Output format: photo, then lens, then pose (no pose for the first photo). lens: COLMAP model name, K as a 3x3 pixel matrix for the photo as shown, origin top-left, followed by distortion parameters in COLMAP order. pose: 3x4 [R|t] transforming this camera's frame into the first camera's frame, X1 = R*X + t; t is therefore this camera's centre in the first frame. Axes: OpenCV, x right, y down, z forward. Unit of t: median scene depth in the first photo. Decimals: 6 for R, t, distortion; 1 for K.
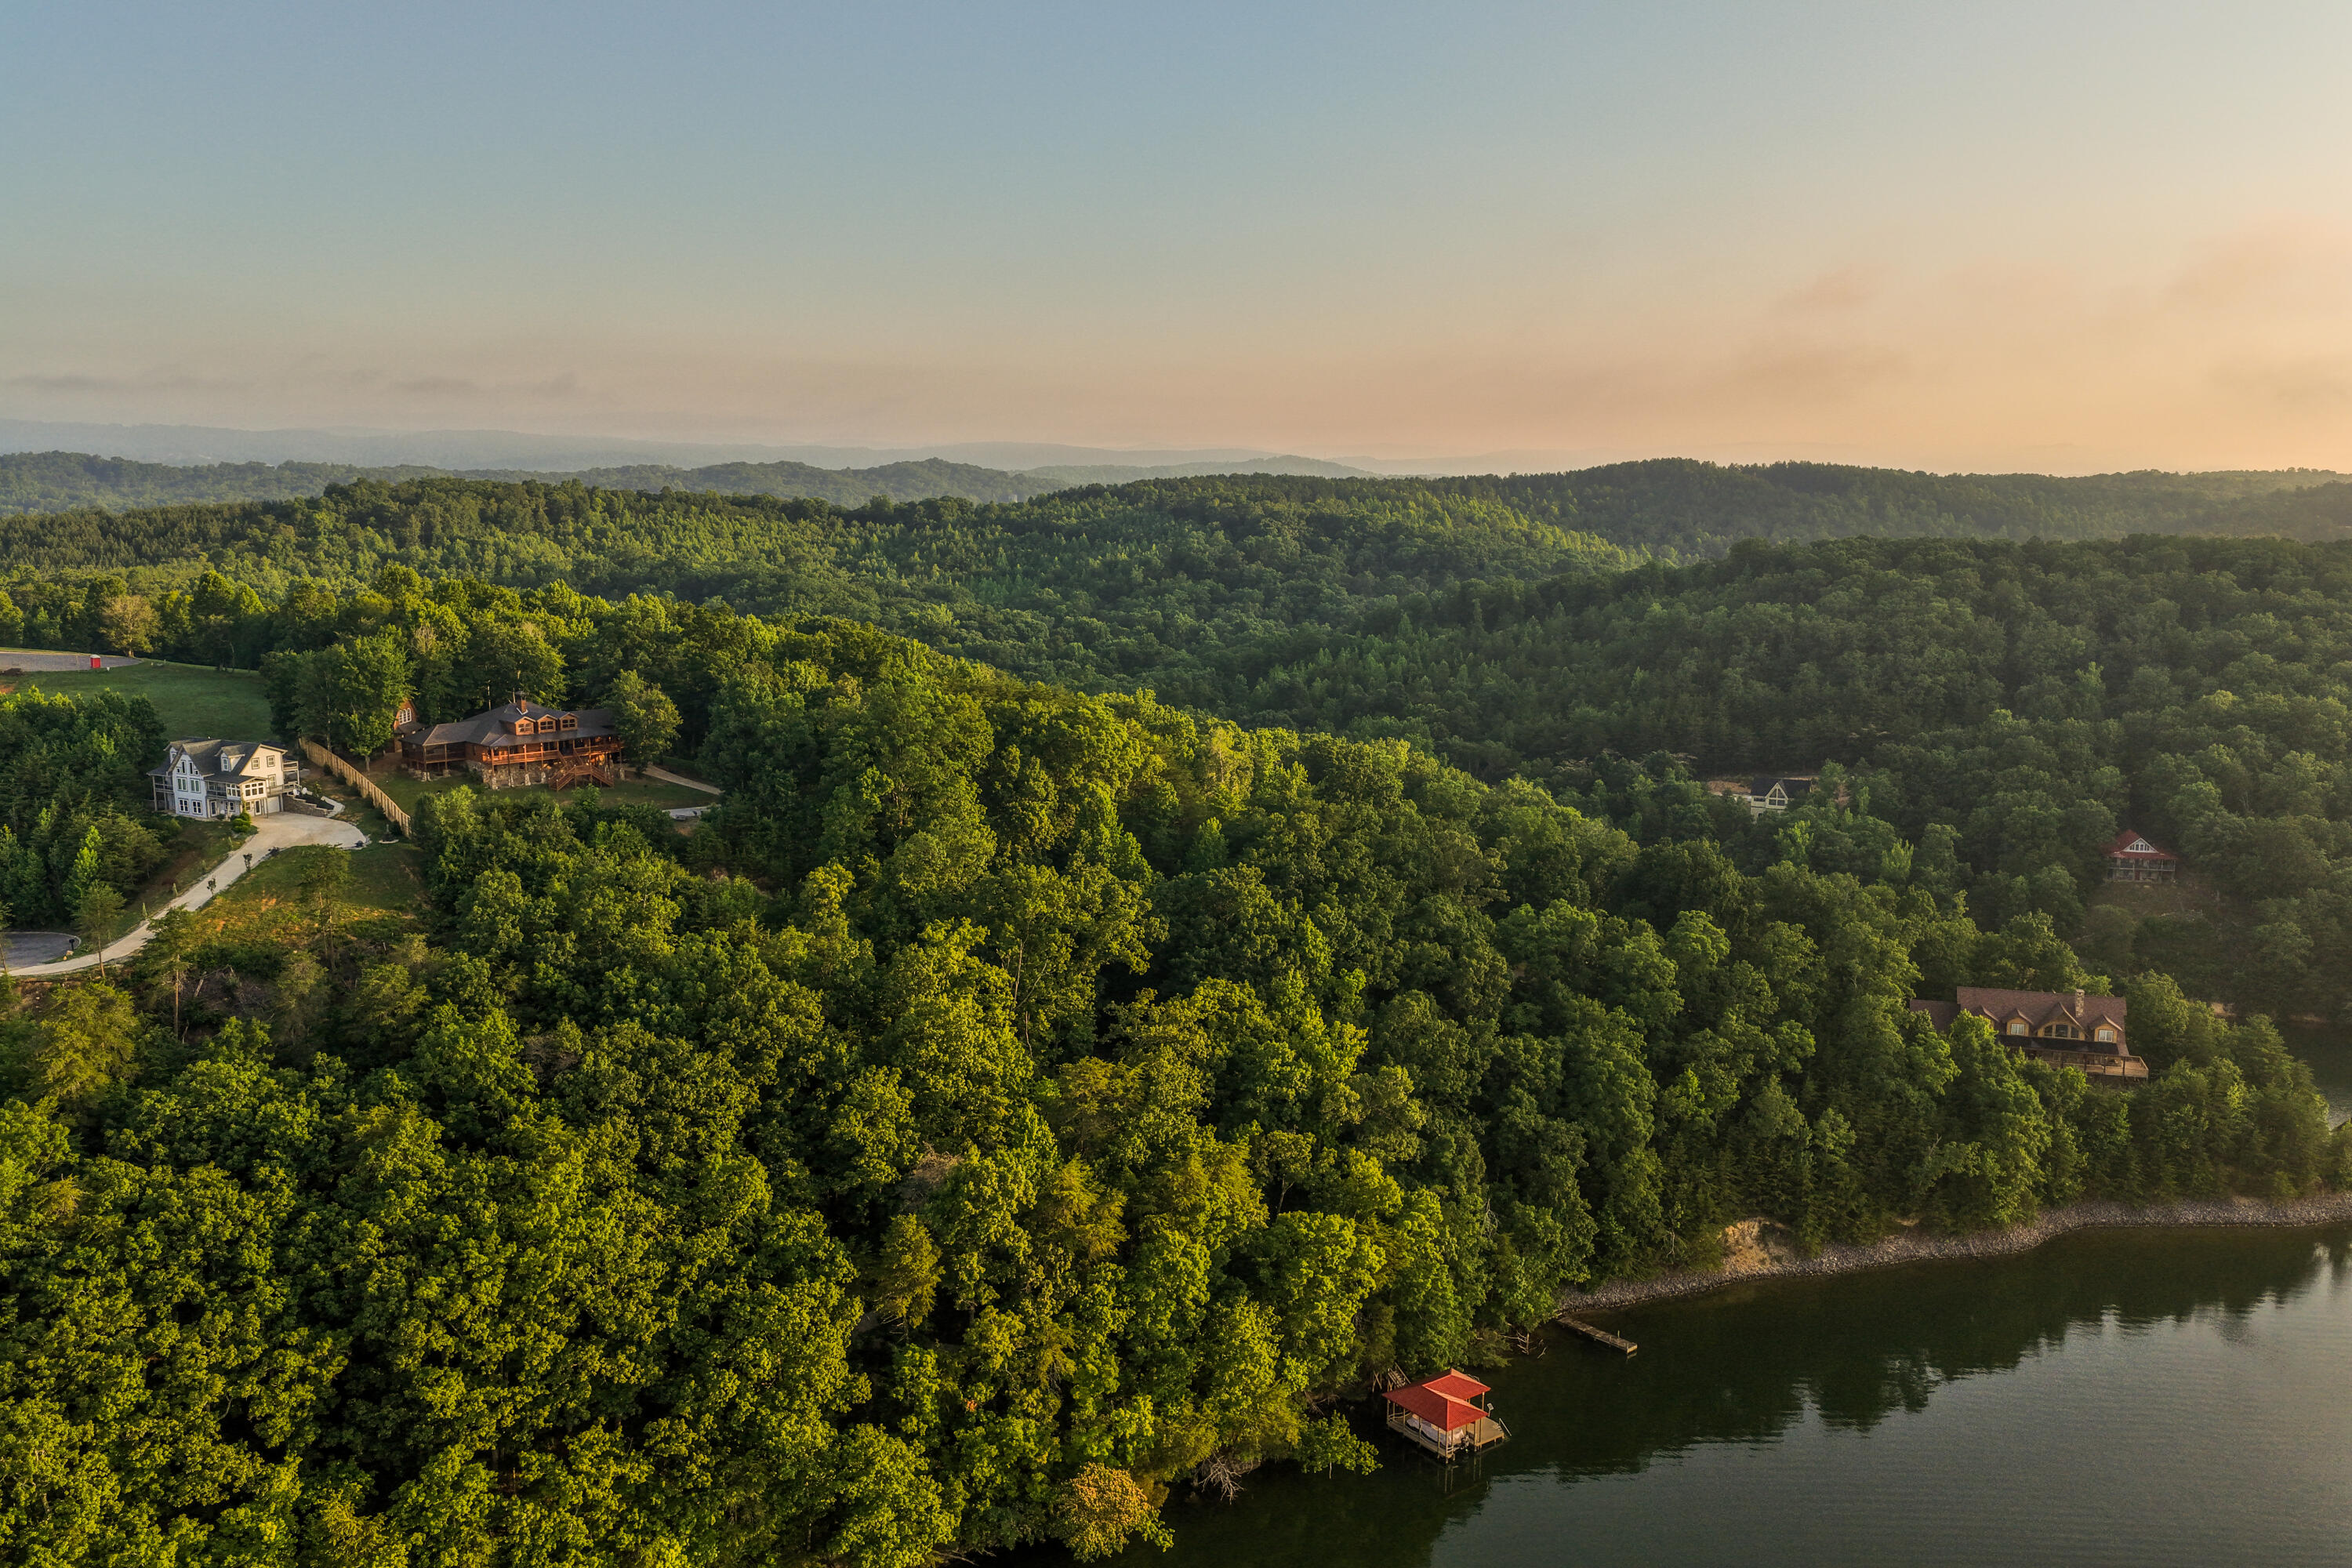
lens RADIAL K [[1958.2, 0, 1205.9], [0, 1958.2, 789.4], [0, 0, 1]] dist [-0.012299, 0.037856]
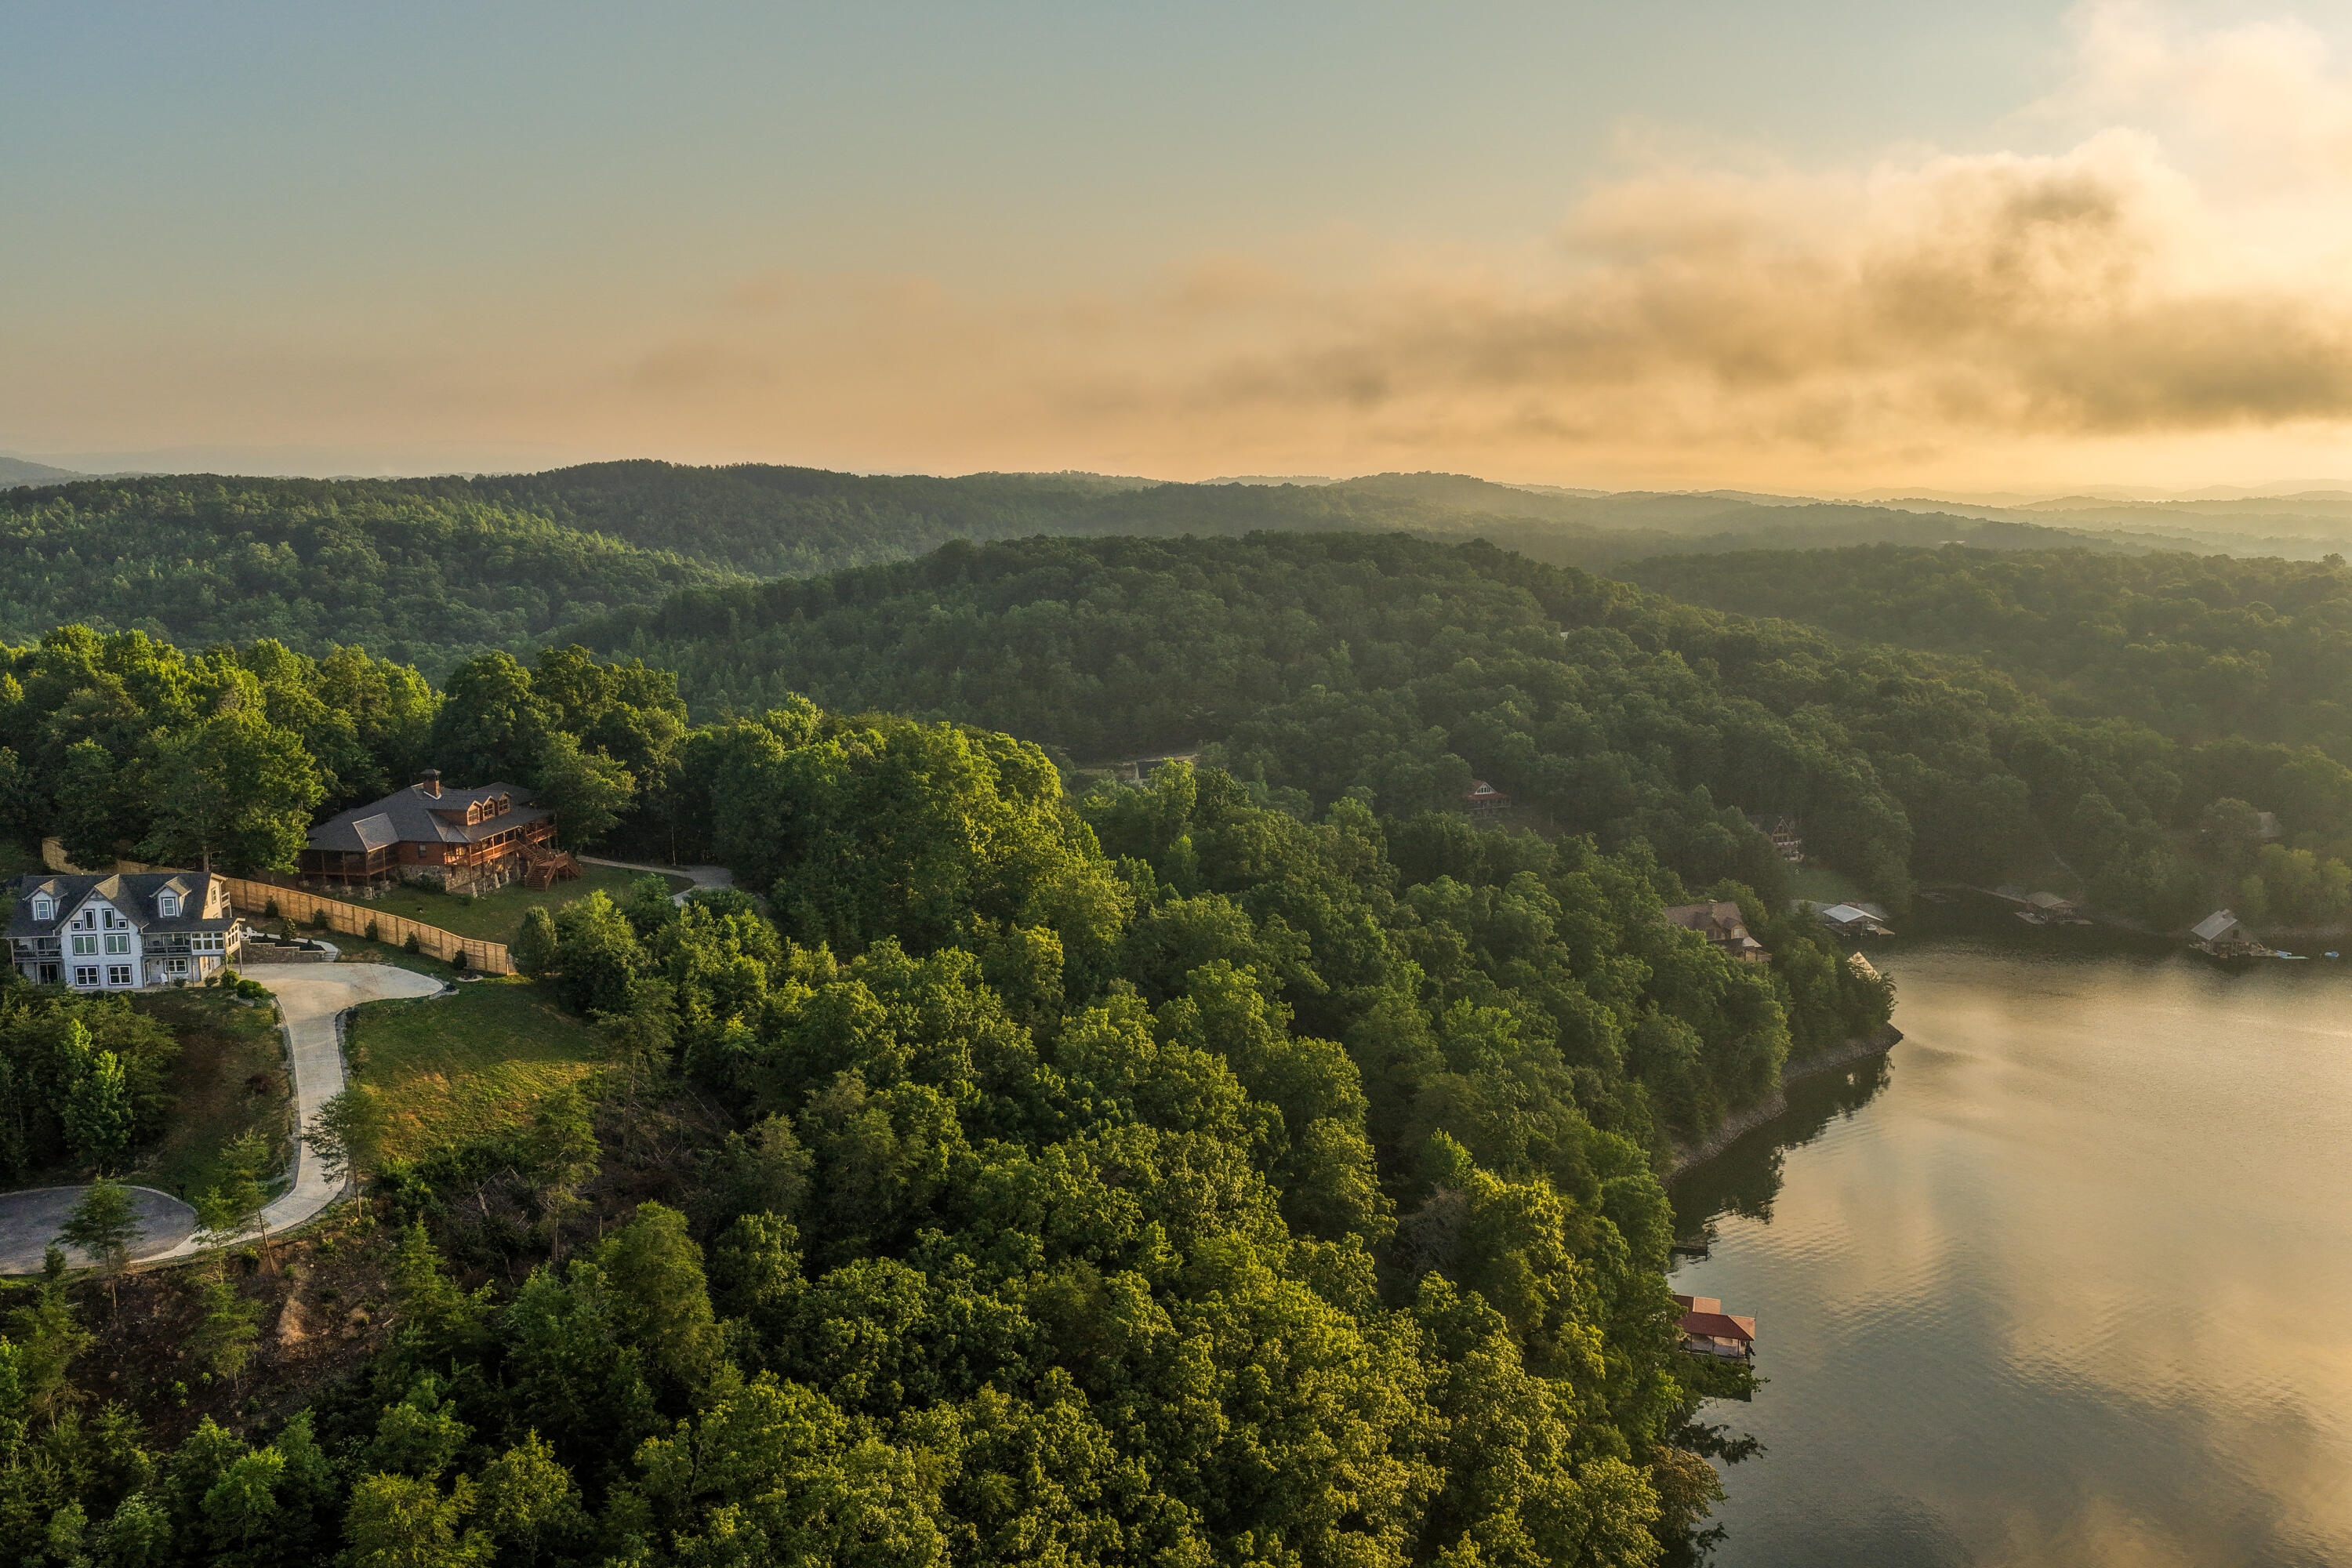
lens RADIAL K [[1958.2, 0, 1183.5], [0, 1958.2, 793.3], [0, 0, 1]] dist [-0.012299, 0.037856]
pose [[0.802269, -0.095573, 0.589263, -0.607487], [0.094011, 0.995011, 0.033388, -0.041689], [-0.589514, 0.028611, 0.807251, 0.222938]]
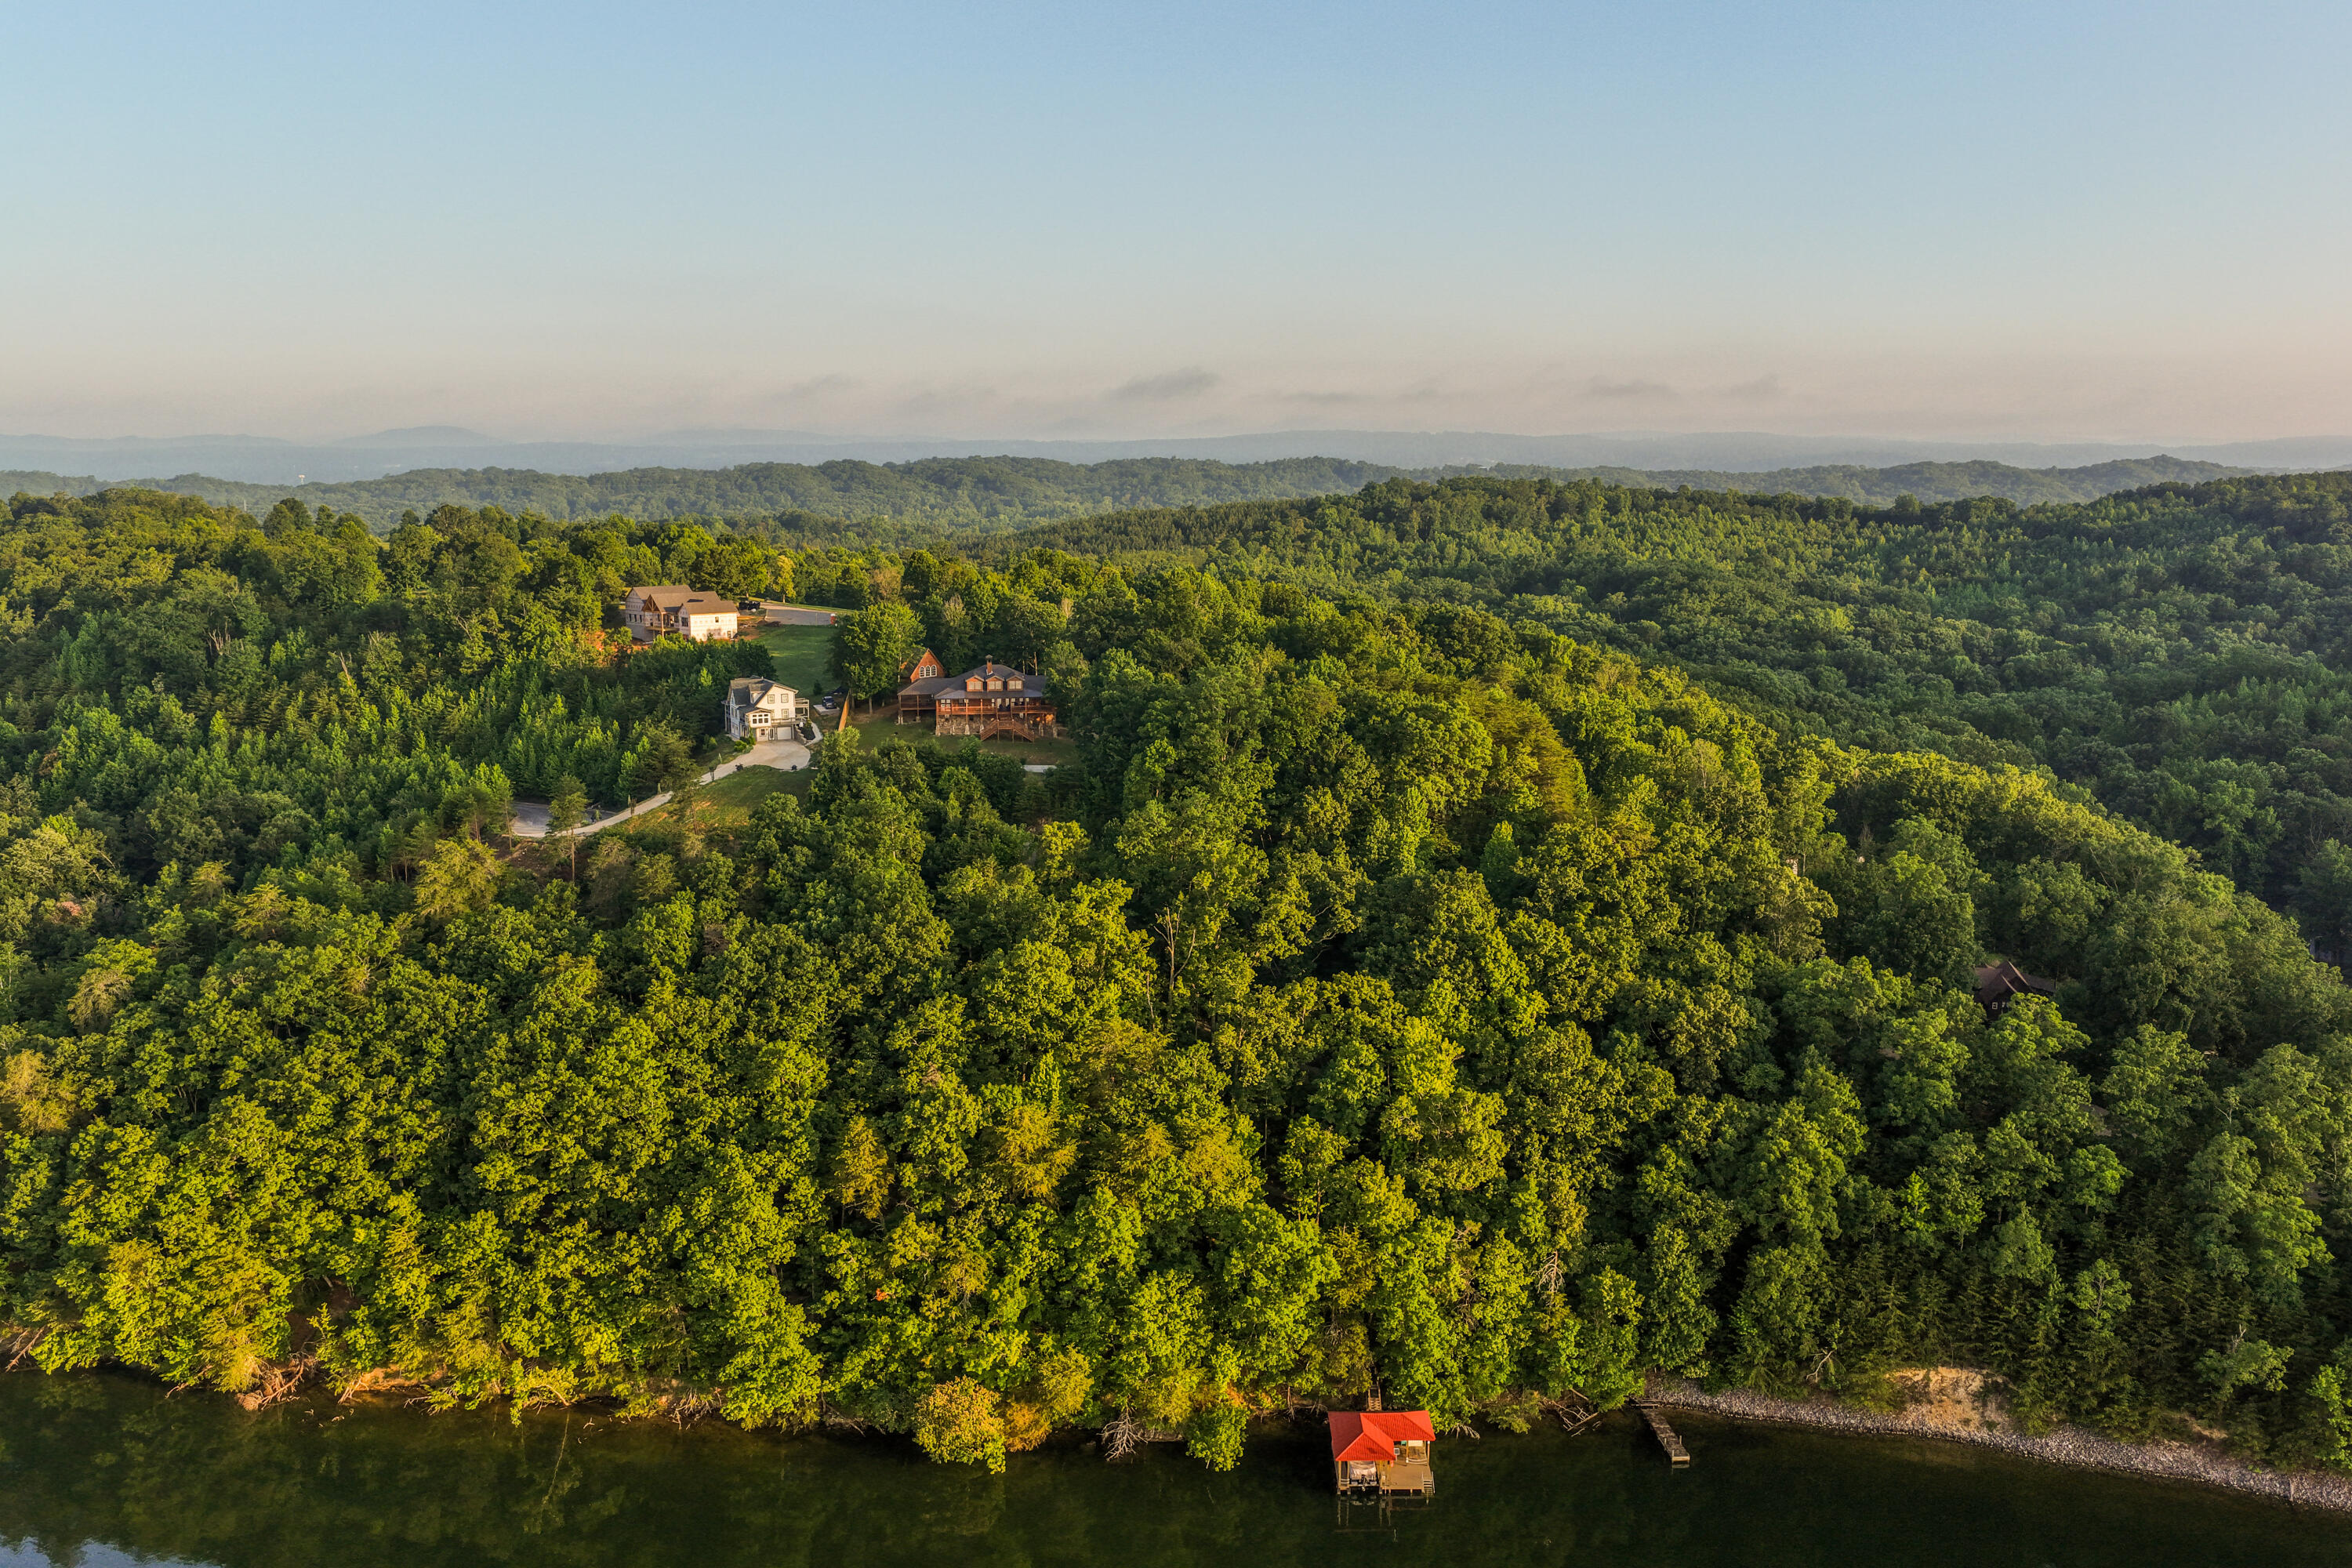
lens RADIAL K [[1958.2, 0, 1194.9], [0, 1958.2, 790.0], [0, 0, 1]] dist [-0.012299, 0.037856]
pose [[0.805447, 0.091907, -0.585498, 0.475116], [-0.092095, 0.995312, 0.029544, -0.017034], [0.585469, 0.030125, 0.810135, 0.135412]]
